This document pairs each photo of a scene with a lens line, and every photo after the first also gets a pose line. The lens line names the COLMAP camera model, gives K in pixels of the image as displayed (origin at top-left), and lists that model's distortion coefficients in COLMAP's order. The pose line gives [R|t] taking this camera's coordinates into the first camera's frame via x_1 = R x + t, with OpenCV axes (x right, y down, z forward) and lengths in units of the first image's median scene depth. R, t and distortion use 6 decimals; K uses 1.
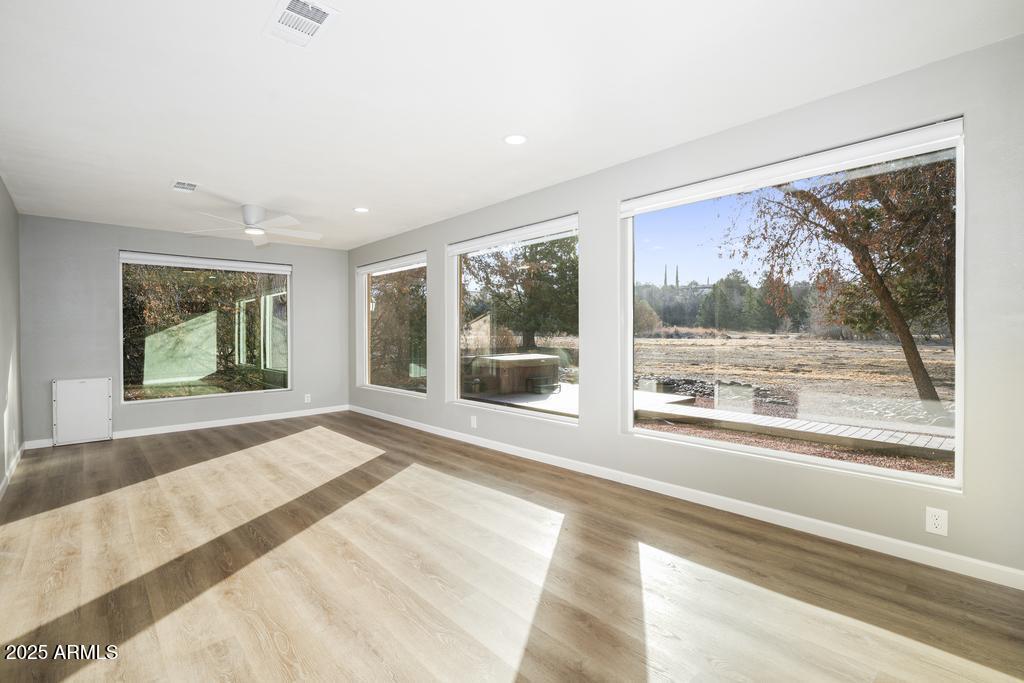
lens RADIAL K [[473.1, 0, 508.8], [0, 473.1, 328.1], [0, 0, 1]] dist [-0.000458, 0.000071]
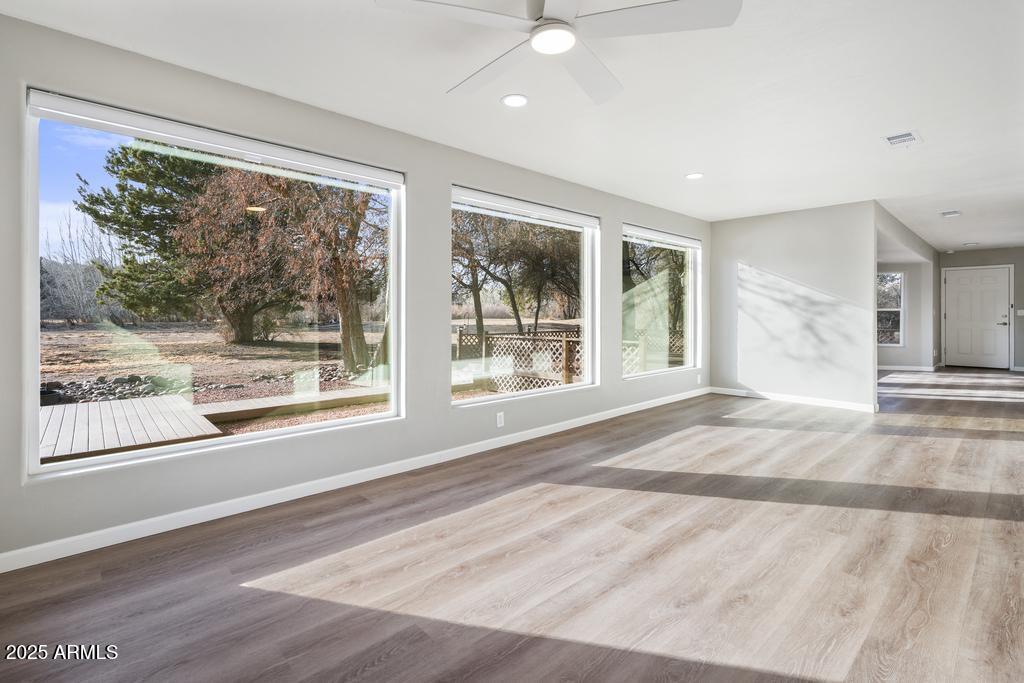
lens RADIAL K [[464.8, 0, 506.8], [0, 464.8, 318.5], [0, 0, 1]] dist [-0.002436, -0.000105]
pose [[-0.000579, 0.002438, 0.999997, -1.285041], [-0.010175, 0.999945, -0.002443, 0.040381], [-0.999948, -0.010176, -0.000554, 1.465718]]
